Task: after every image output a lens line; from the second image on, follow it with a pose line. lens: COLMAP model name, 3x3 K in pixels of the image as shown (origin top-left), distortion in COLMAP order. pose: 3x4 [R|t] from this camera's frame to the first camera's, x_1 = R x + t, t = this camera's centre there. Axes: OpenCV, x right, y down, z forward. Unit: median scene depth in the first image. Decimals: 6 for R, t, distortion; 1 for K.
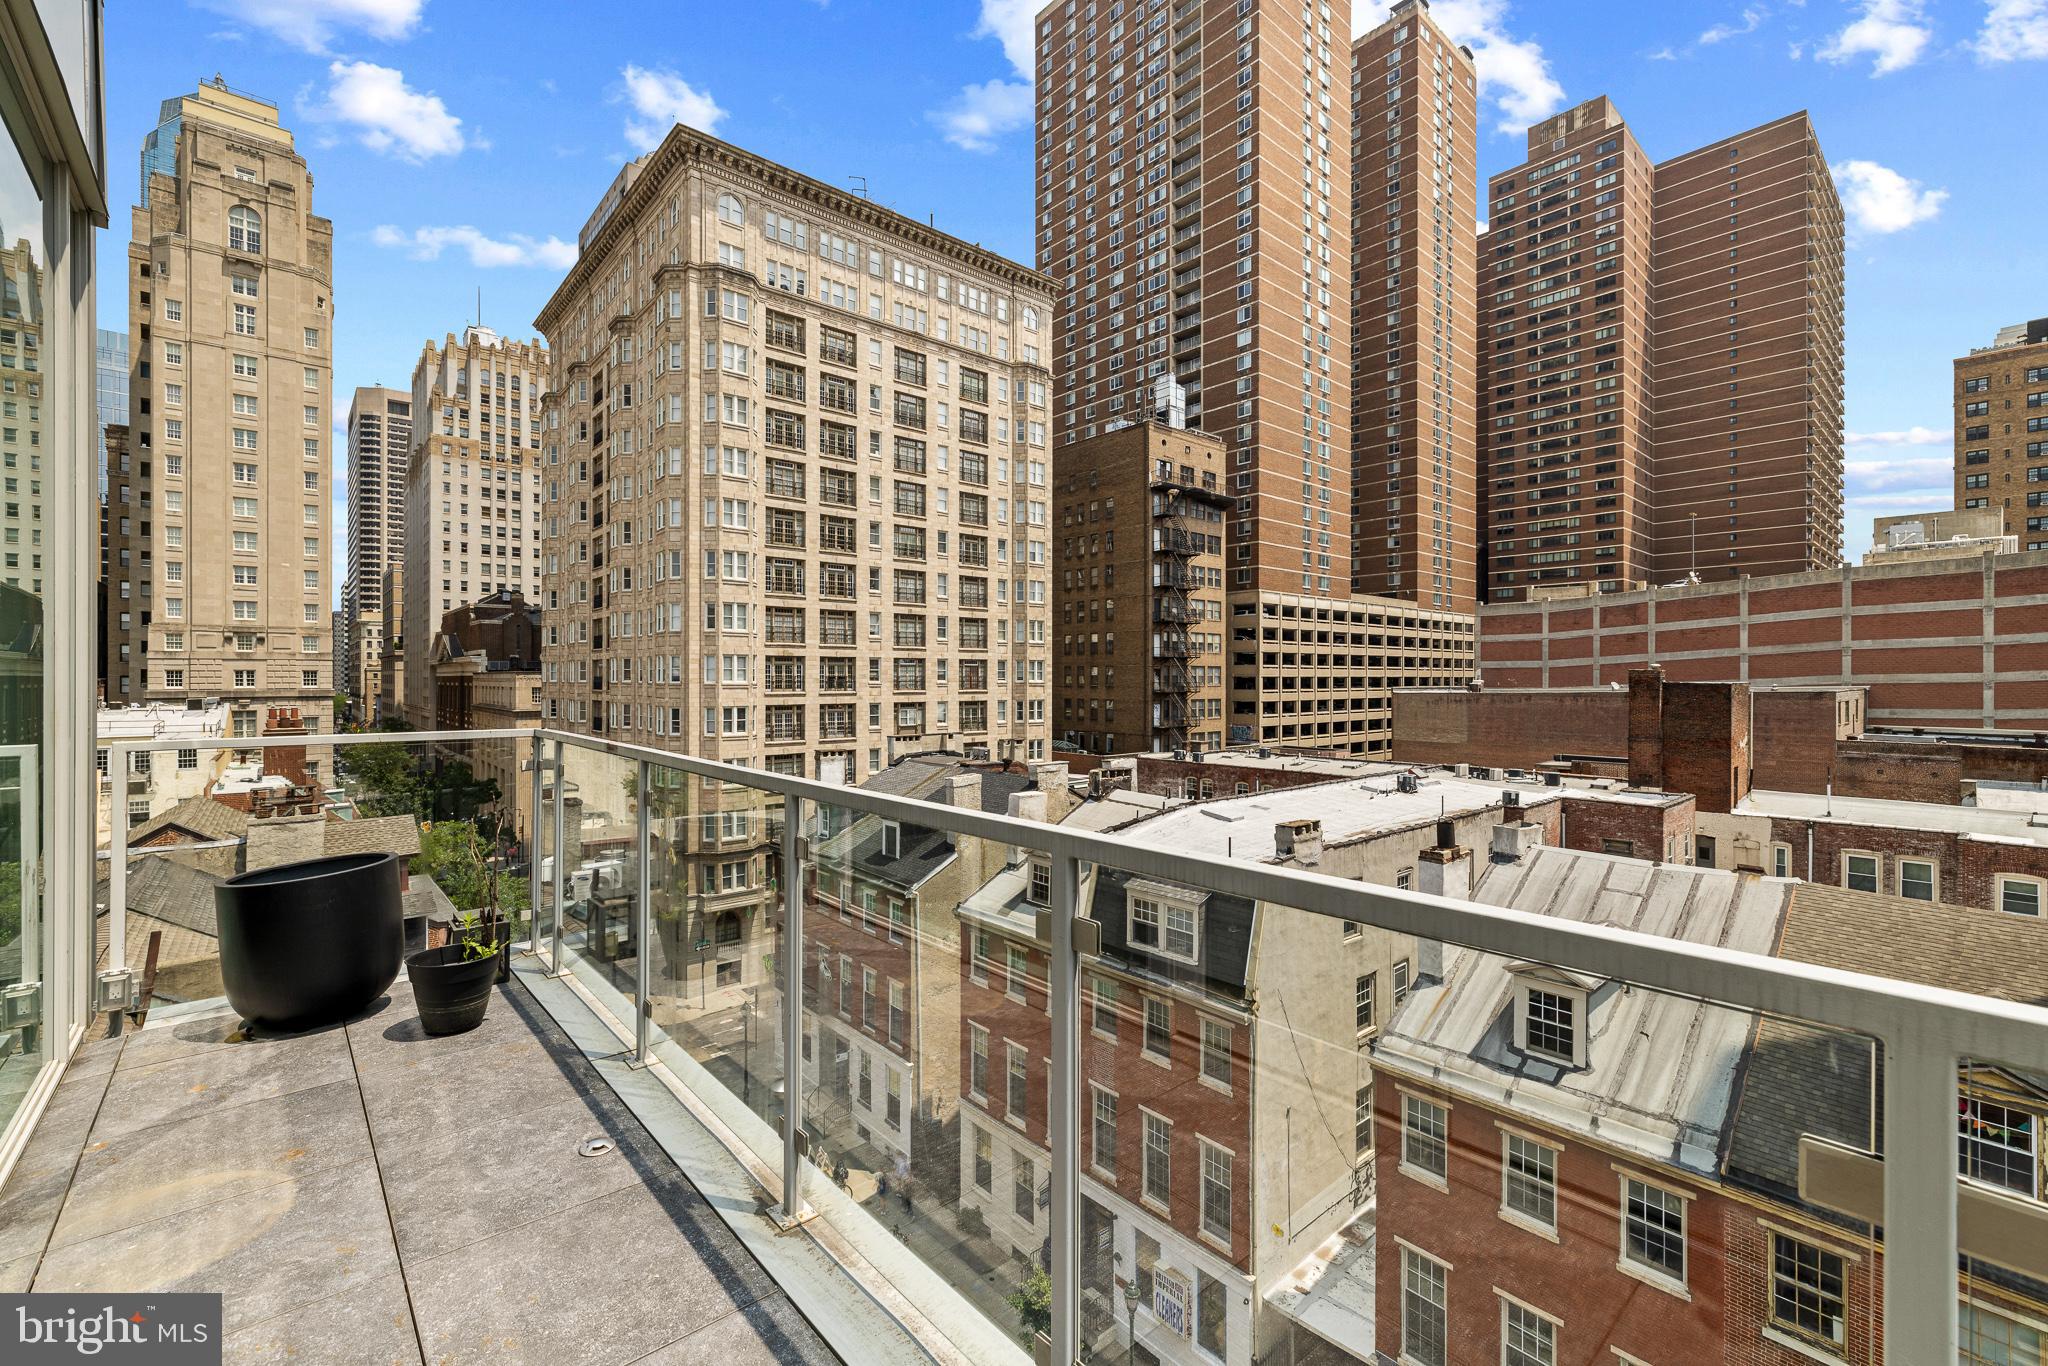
lens RADIAL K [[864.9, 0, 1018.3], [0, 864.9, 666.7], [0, 0, 1]] dist [0.002925, -0.000271]
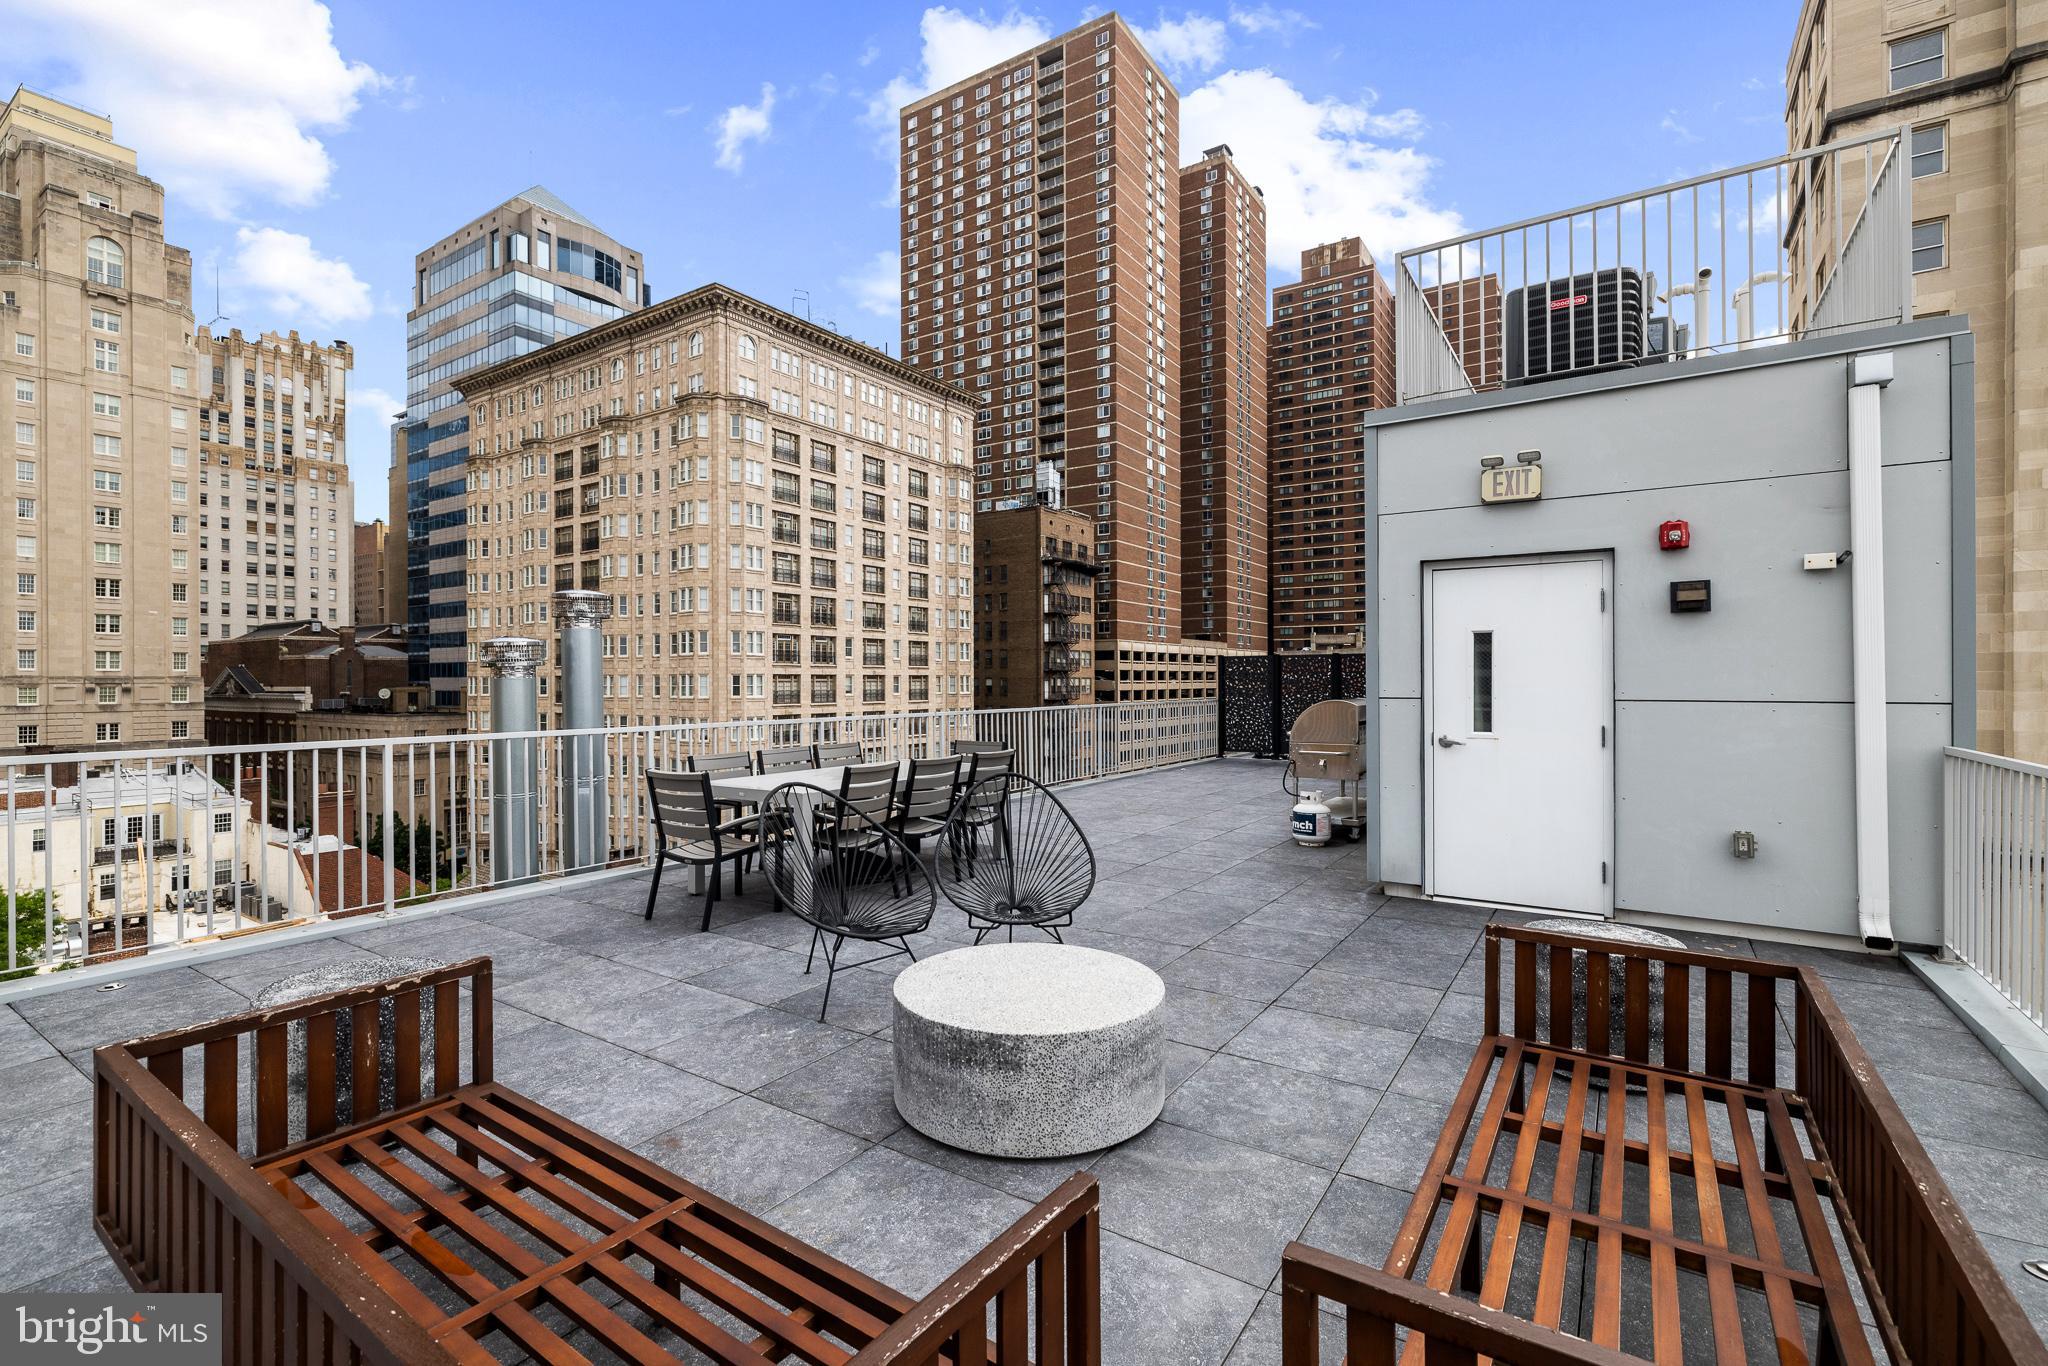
lens RADIAL K [[864.9, 0, 996.3], [0, 864.9, 685.2], [0, 0, 1]] dist [0.002925, -0.000271]
pose [[0.976253, -0.012029, 0.216299, -0.142834], [0.010308, 0.999906, 0.009084, -0.035953], [-0.216388, -0.006638, 0.976285, -0.141105]]
